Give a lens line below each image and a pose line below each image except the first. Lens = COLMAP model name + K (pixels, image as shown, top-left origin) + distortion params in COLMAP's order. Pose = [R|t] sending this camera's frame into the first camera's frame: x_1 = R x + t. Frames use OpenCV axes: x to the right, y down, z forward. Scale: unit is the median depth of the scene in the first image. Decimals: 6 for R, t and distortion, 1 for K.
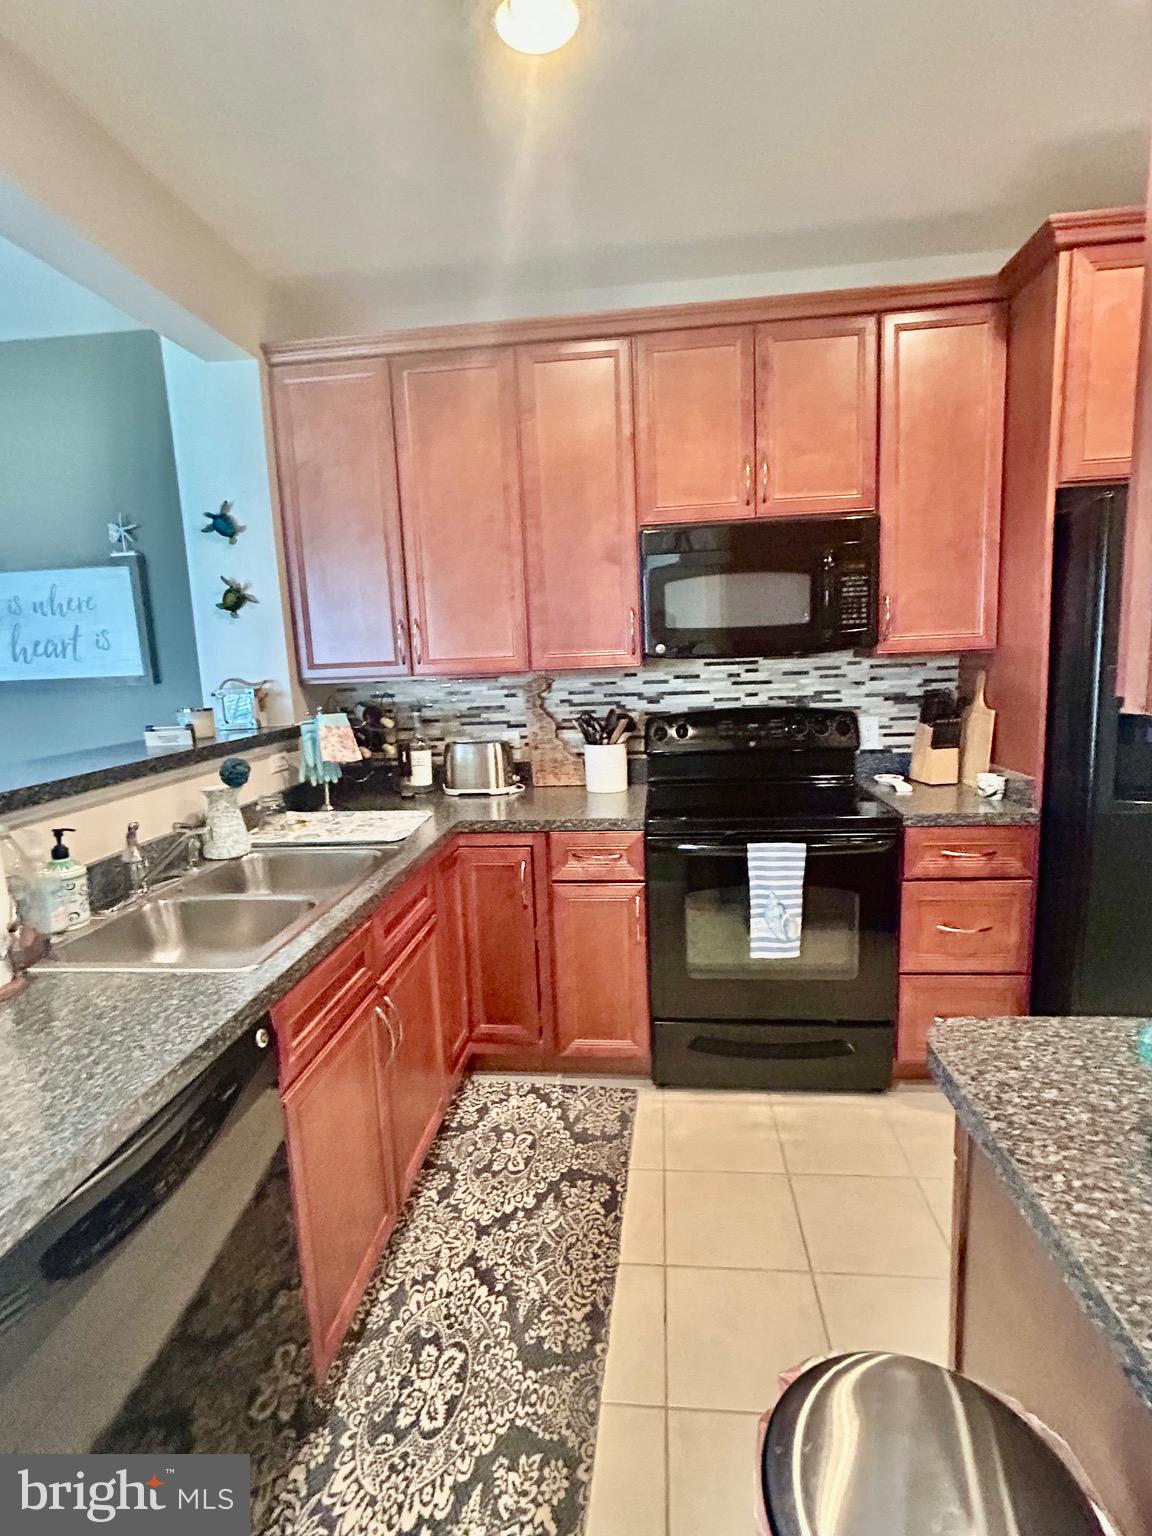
lens RADIAL K [[763.4, 0, 575.2], [0, 763.4, 769.9], [0, 0, 1]] dist [-0.005180, 0.002845]
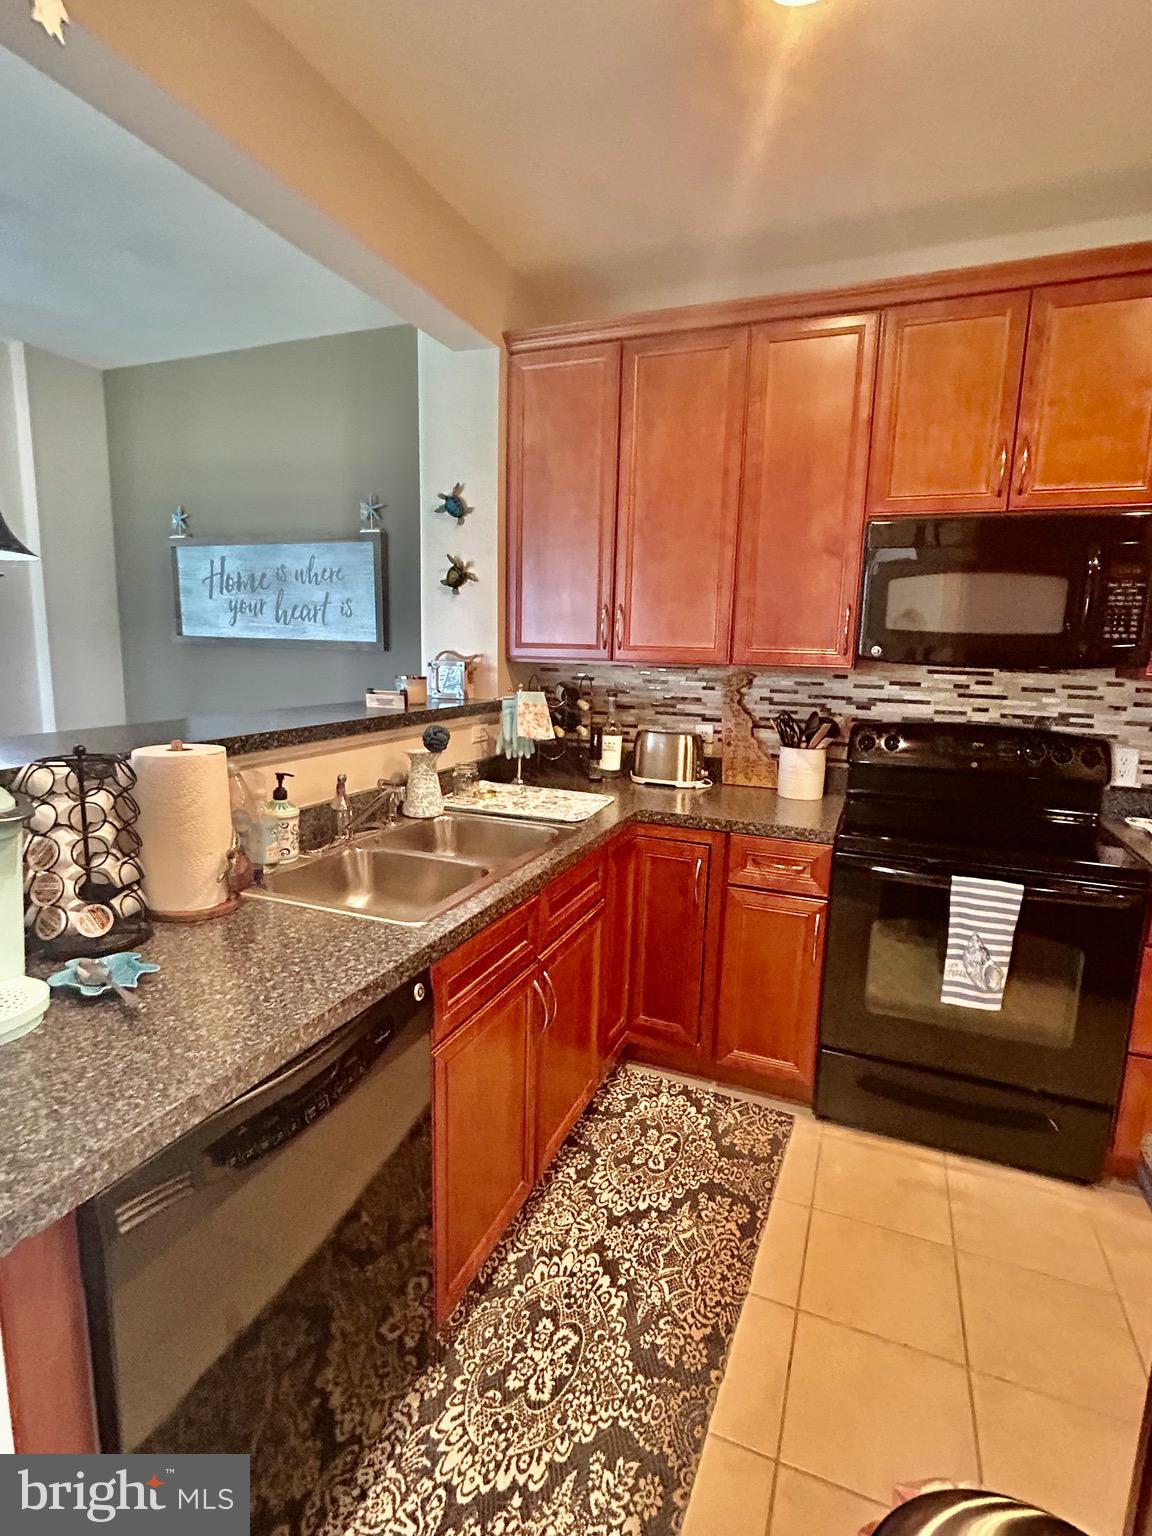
lens RADIAL K [[763.4, 0, 570.8], [0, 763.4, 768.5], [0, 0, 1]] dist [-0.005180, 0.002845]
pose [[0.958364, 0.111173, -0.263020, 0.016814], [-0.107803, 0.993799, 0.027255, -0.003851], [0.264419, 0.002234, 0.964405, 0.016791]]
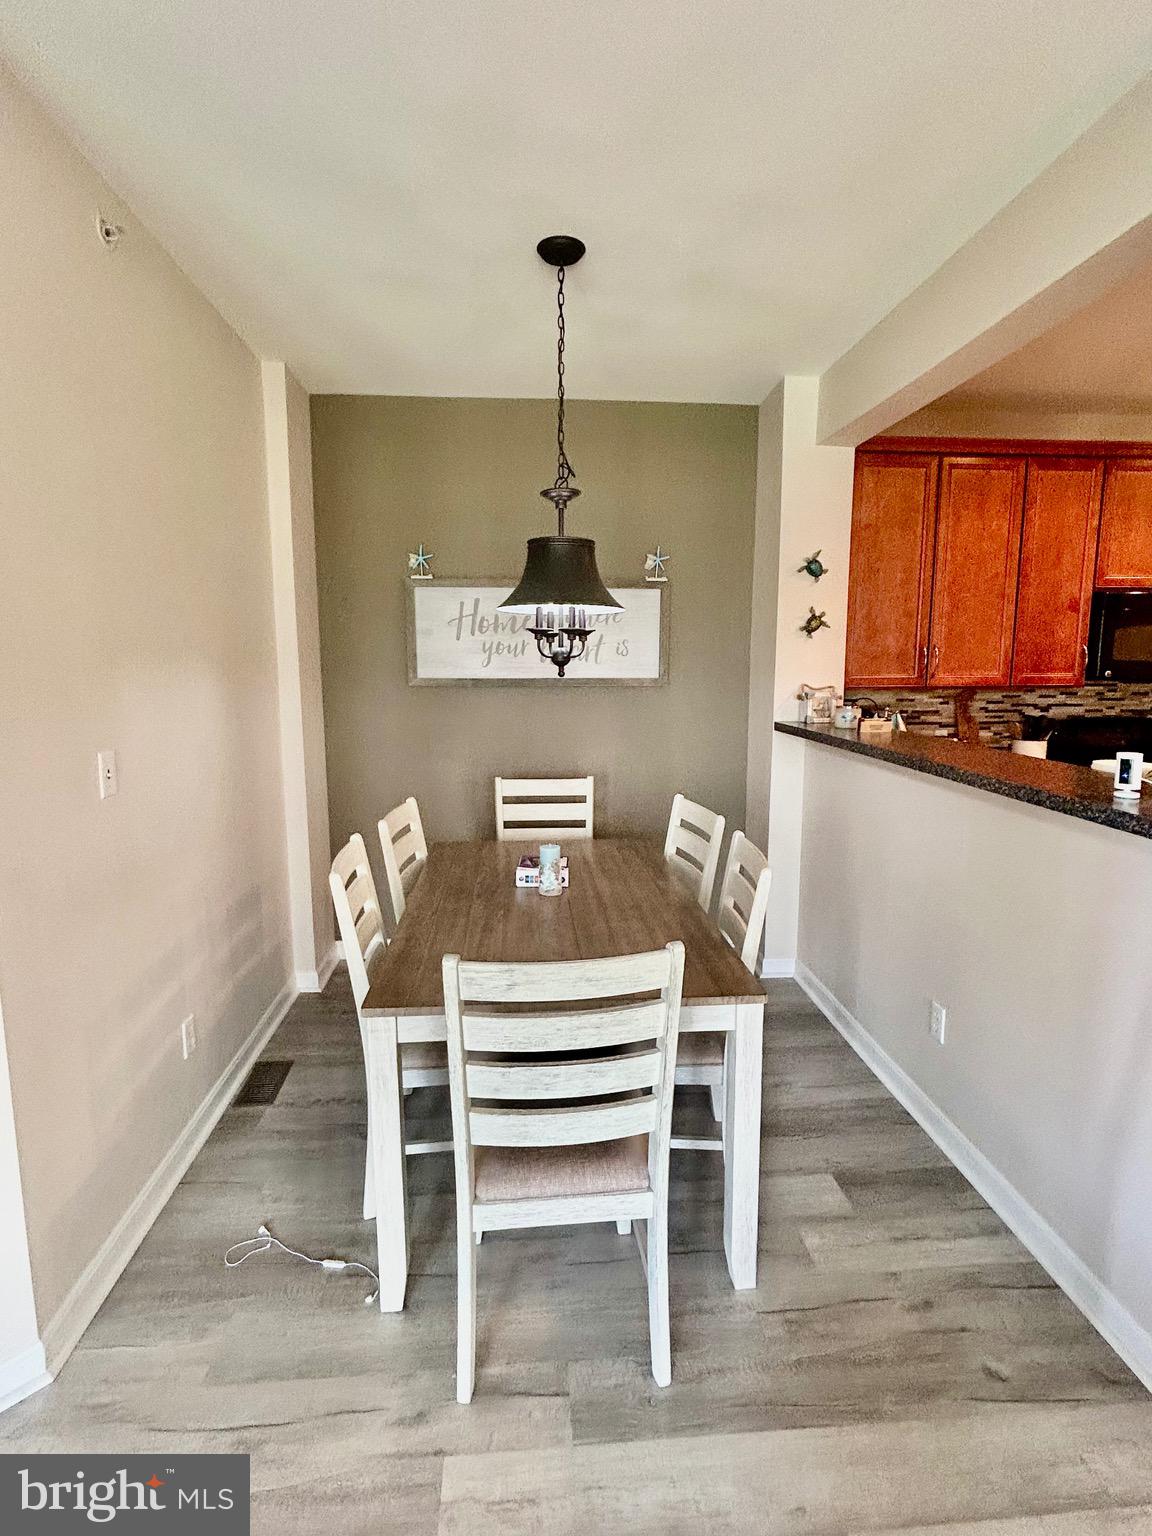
lens RADIAL K [[763.4, 0, 563.1], [0, 763.4, 776.5], [0, 0, 1]] dist [-0.005180, 0.002845]
pose [[0.981718, 0.011159, 0.190016, -1.209815], [-0.009051, 0.999888, -0.011955, 0.064581], [-0.190128, 0.010017, 0.981708, -0.225512]]
